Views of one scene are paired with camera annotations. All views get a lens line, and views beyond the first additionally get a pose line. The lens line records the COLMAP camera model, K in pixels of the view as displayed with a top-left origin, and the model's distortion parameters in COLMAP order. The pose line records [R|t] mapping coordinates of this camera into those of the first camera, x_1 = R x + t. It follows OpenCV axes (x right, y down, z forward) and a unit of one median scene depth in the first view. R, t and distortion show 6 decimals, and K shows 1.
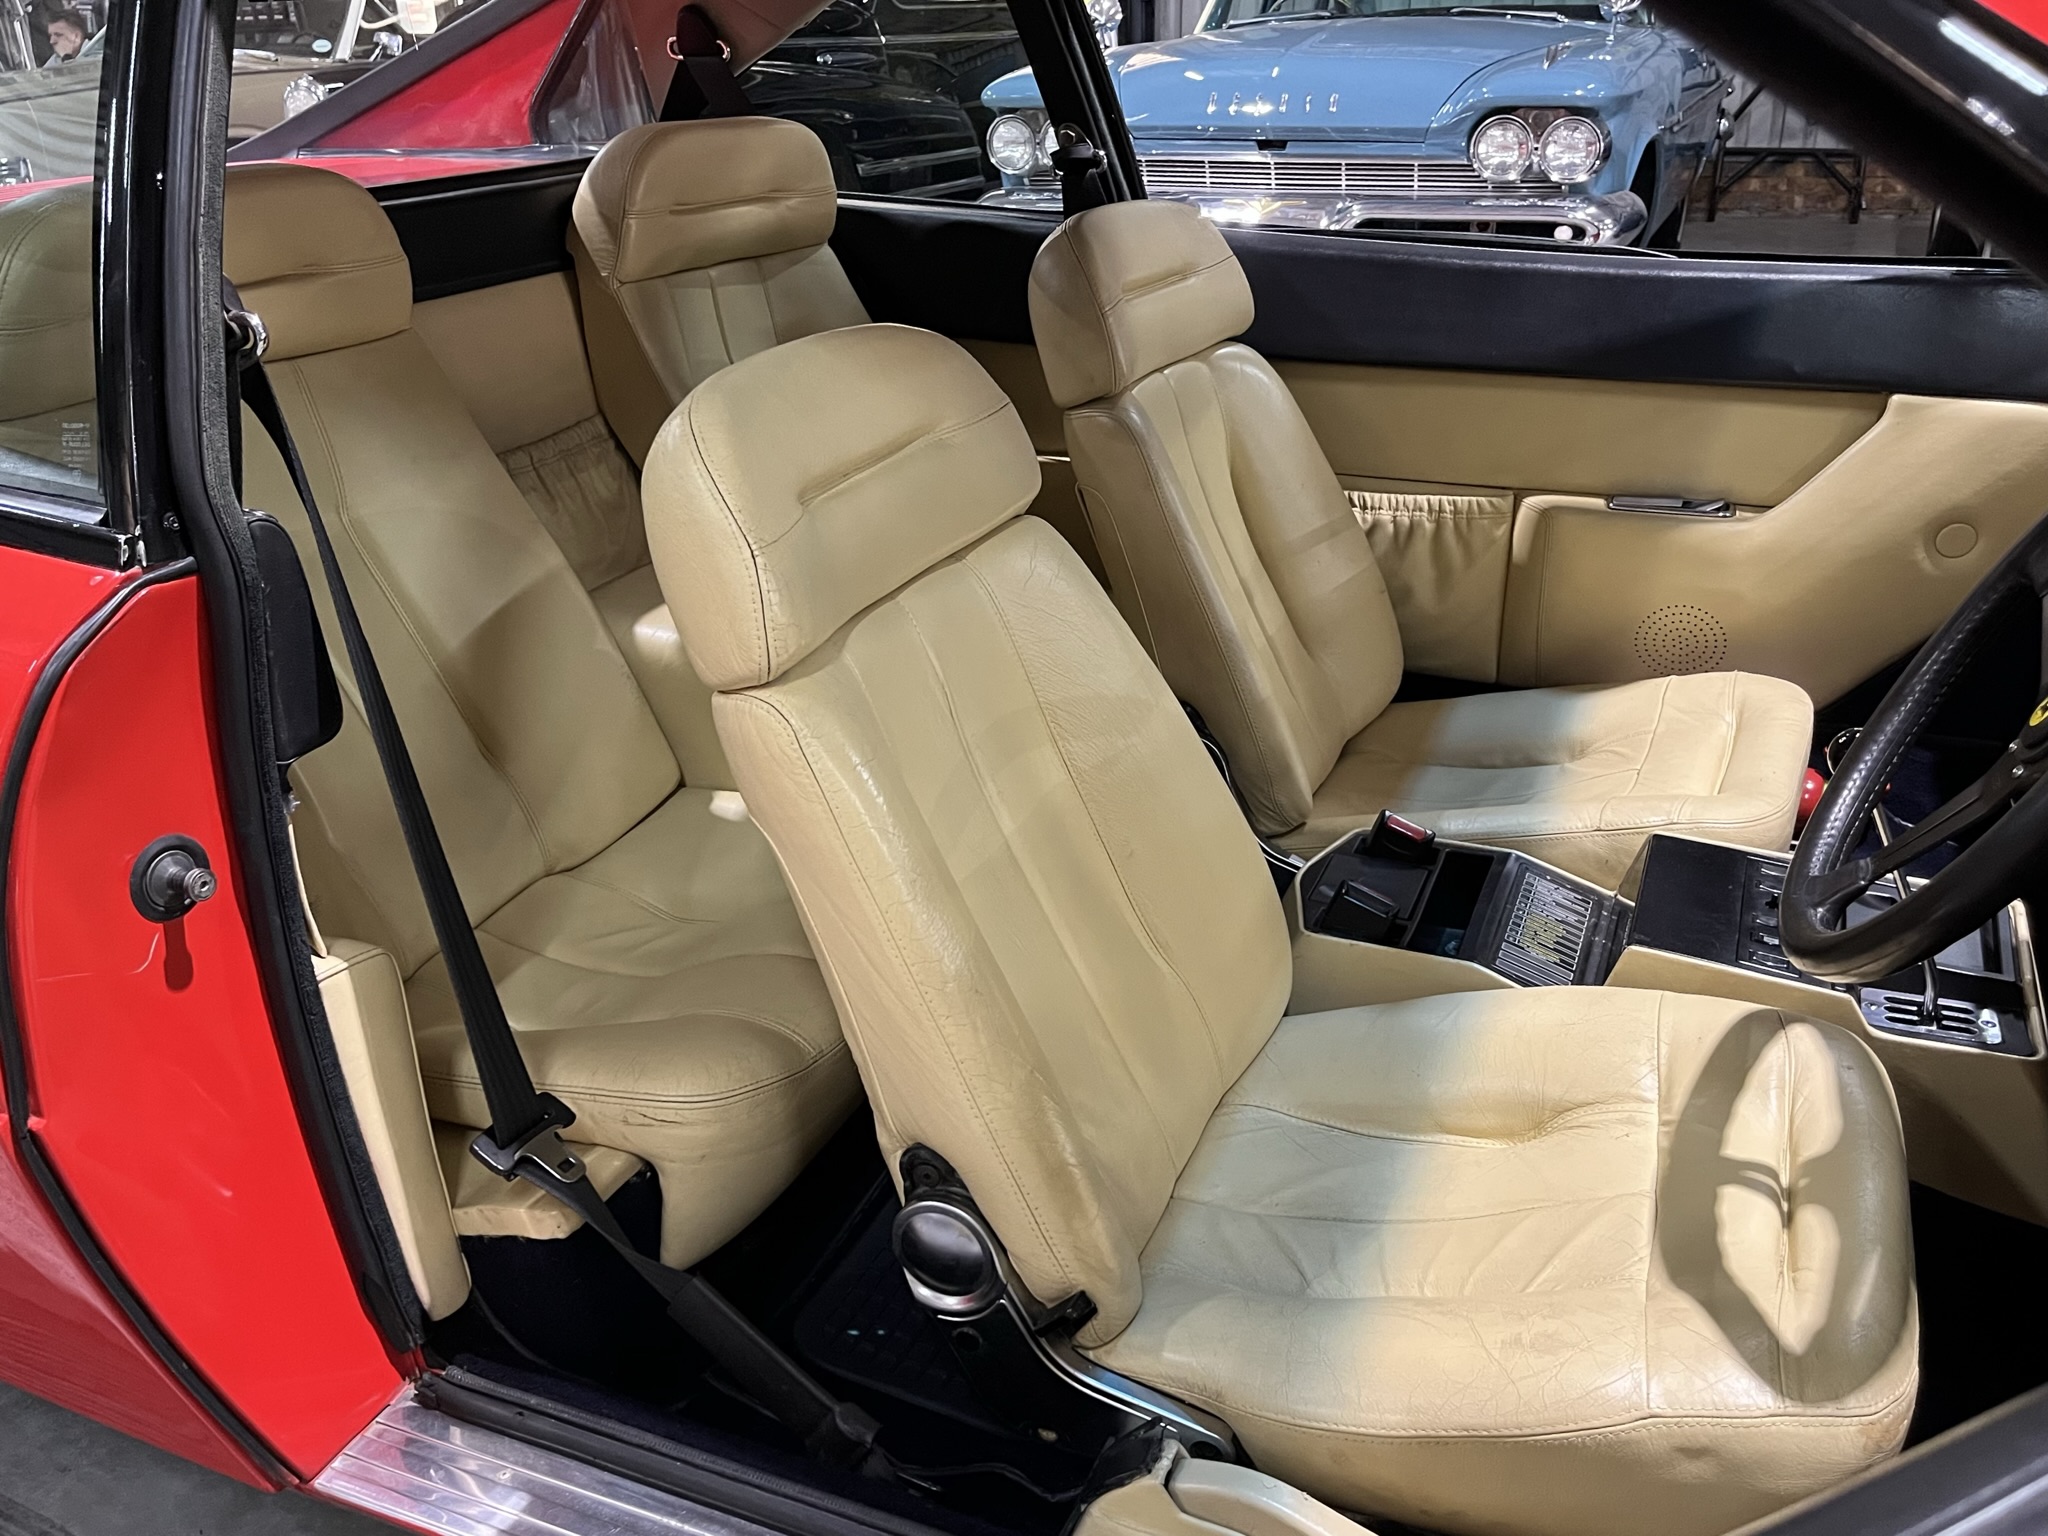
lens RADIAL K [[1730.8, 0, 1047.9], [0, 1730.8, 785.0], [0, 0, 1]] dist [0.011953, 0.012022]
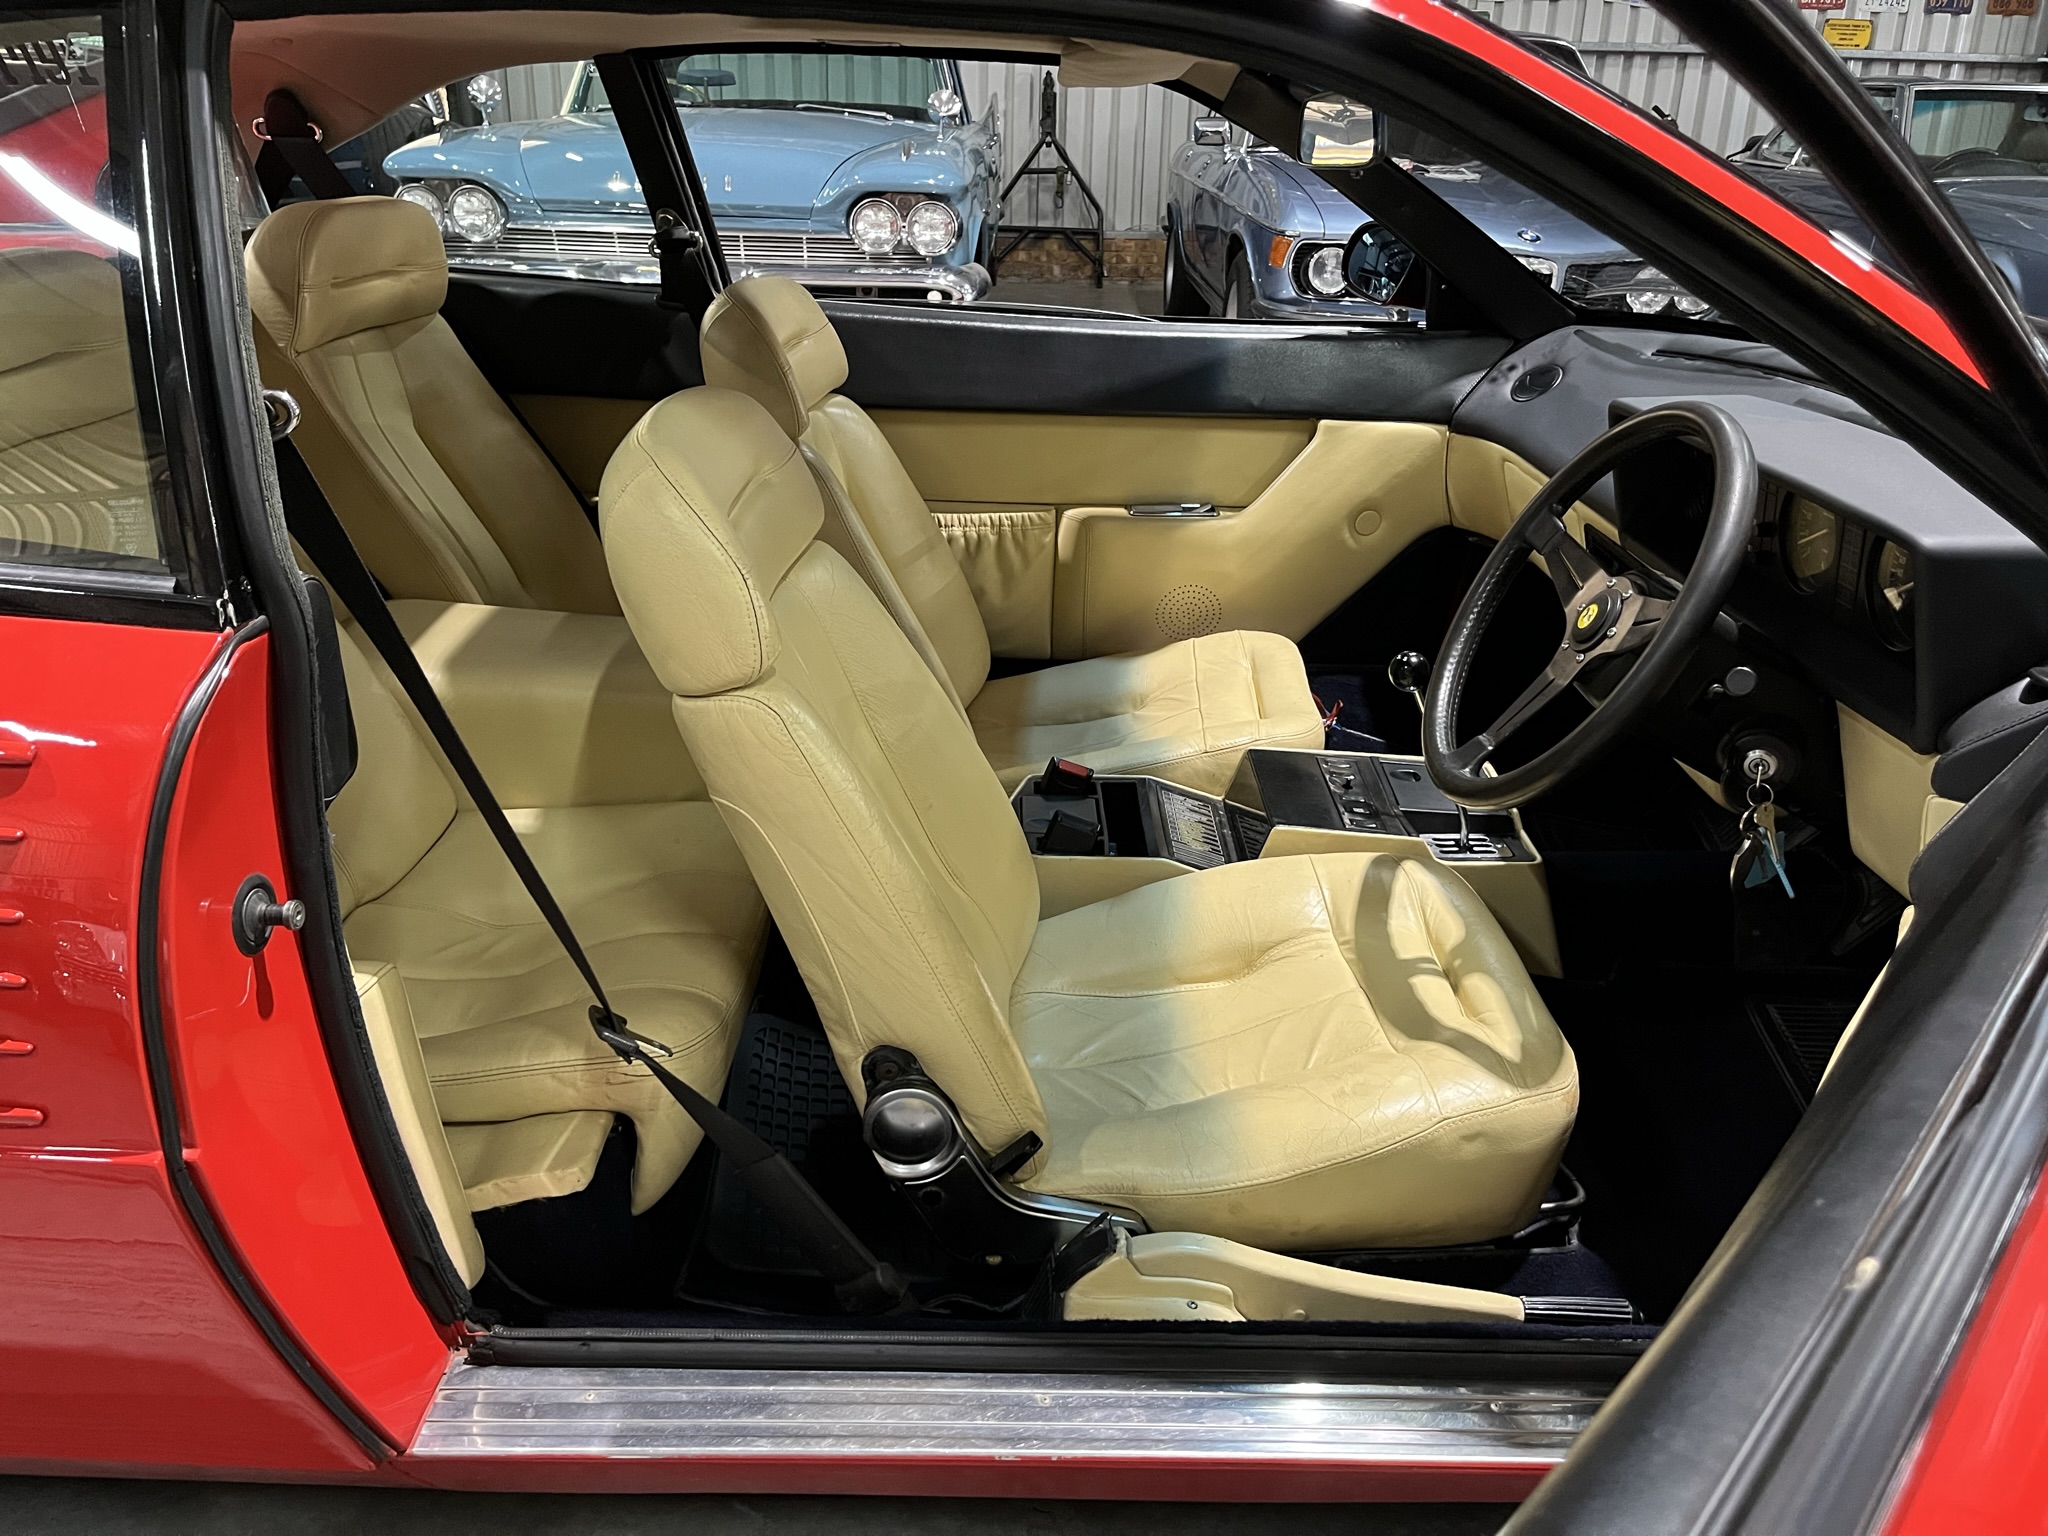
lens RADIAL K [[1574.1, 0, 1024.0], [0, 1574.1, 768.0], [0, 0, 1]] dist [0.058072, -0.107755]
pose [[0.913339, -0.118252, 0.389651, -0.245421], [0.123991, 0.992228, 0.010488, 0.006713], [-0.387863, 0.038734, 0.920903, -0.052951]]
